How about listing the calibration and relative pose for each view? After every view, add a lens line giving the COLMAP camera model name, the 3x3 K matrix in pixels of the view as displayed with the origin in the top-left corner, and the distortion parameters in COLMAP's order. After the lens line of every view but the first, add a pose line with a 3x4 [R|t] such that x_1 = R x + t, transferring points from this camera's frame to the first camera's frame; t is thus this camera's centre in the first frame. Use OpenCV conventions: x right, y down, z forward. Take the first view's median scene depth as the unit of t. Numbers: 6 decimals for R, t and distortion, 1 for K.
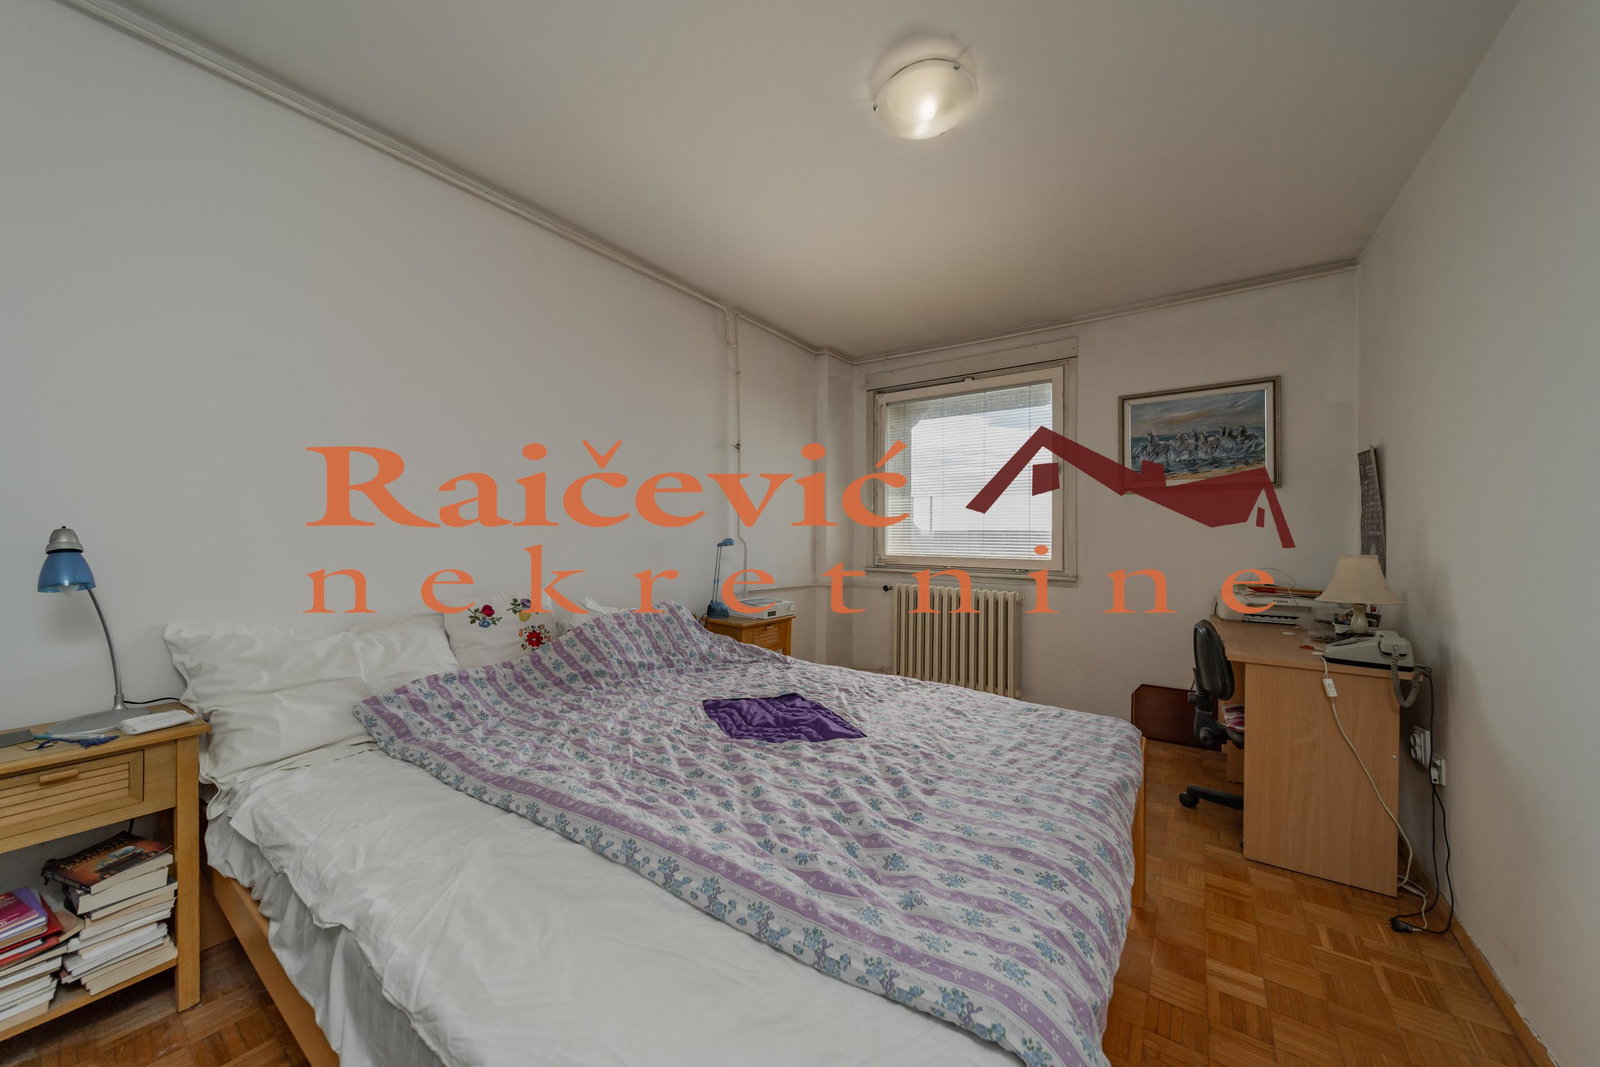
lens RADIAL K [[566.0, 0, 803.7], [0, 566.0, 526.7], [0, 0, 1]] dist [0.001841, -0.001030]
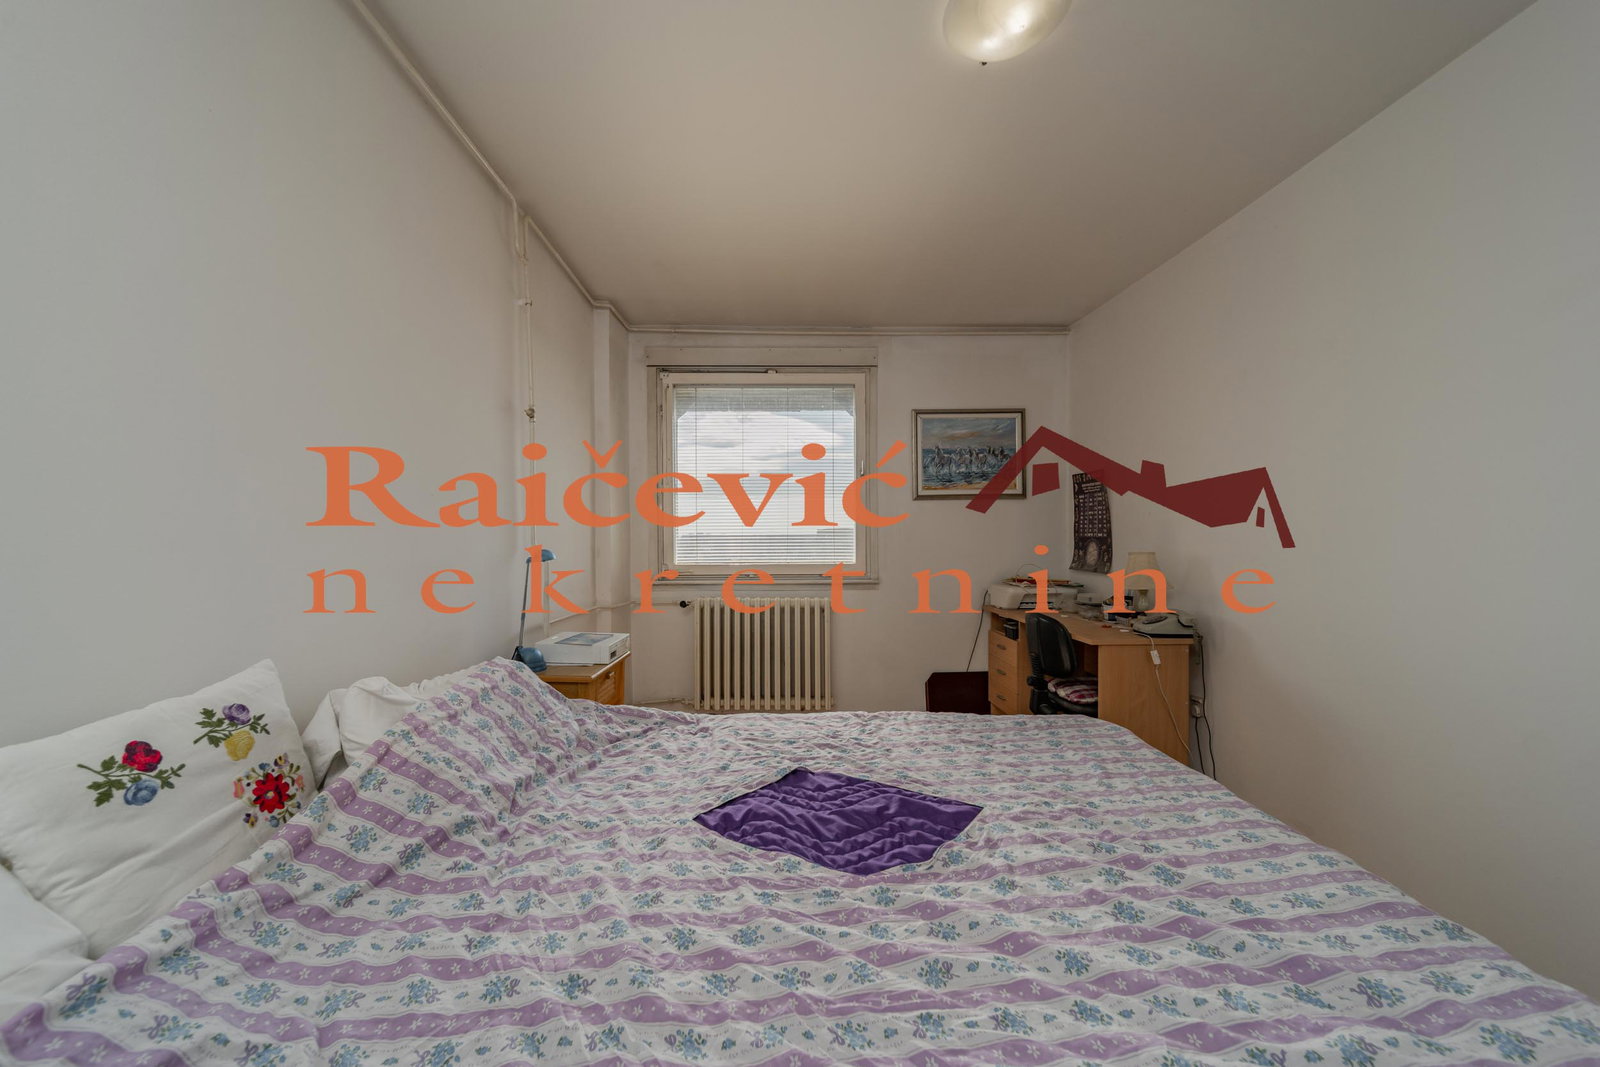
lens RADIAL K [[566.0, 0, 797.2], [0, 566.0, 540.9], [0, 0, 1]] dist [0.001841, -0.001030]
pose [[0.800416, -0.013430, 0.599294, -0.430528], [0.003172, 0.999830, 0.018169, -0.001768], [-0.599436, -0.012642, 0.800323, 0.433662]]
